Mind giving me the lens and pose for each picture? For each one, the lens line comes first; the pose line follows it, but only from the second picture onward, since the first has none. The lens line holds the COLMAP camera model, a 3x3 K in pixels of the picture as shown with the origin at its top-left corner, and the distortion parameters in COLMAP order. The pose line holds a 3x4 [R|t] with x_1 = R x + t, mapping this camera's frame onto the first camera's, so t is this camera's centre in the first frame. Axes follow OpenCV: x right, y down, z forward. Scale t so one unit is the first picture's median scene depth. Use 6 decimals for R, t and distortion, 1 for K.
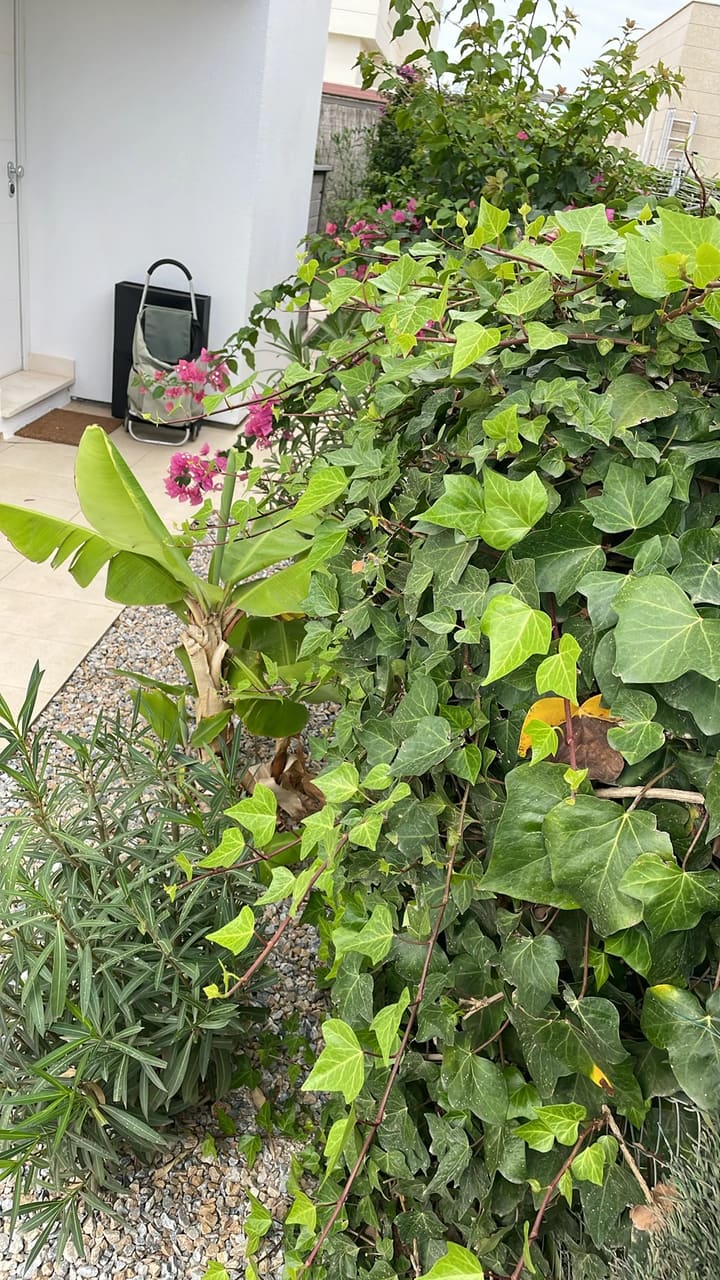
lens RADIAL K [[989.1, 0, 363.3], [0, 989.1, 611.9], [0, 0, 1]] dist [0.164138, -0.185667]
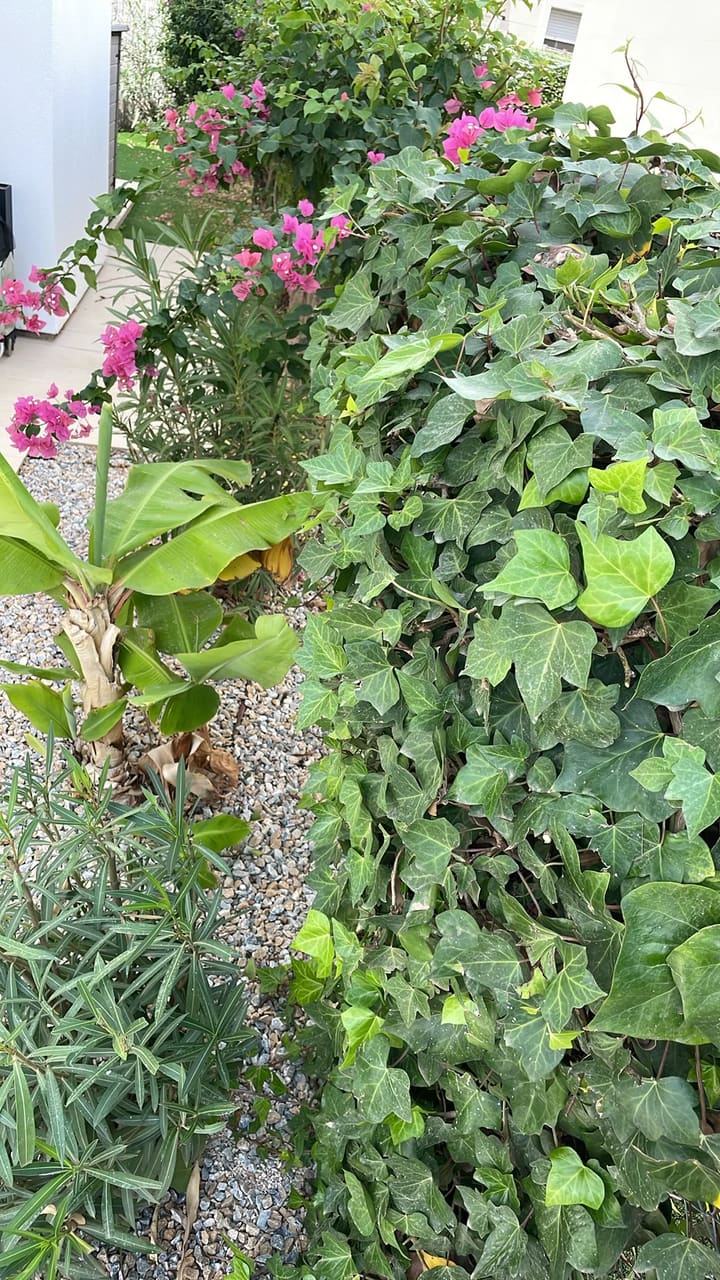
lens RADIAL K [[958.5, 0, 342.0], [0, 958.5, 598.4], [0, 0, 1]] dist [0.134582, -0.142964]
pose [[0.980037, -0.087956, 0.178300, -0.091814], [0.065013, 0.989291, 0.130675, -0.091193], [-0.187885, -0.116475, 0.975260, 0.130251]]
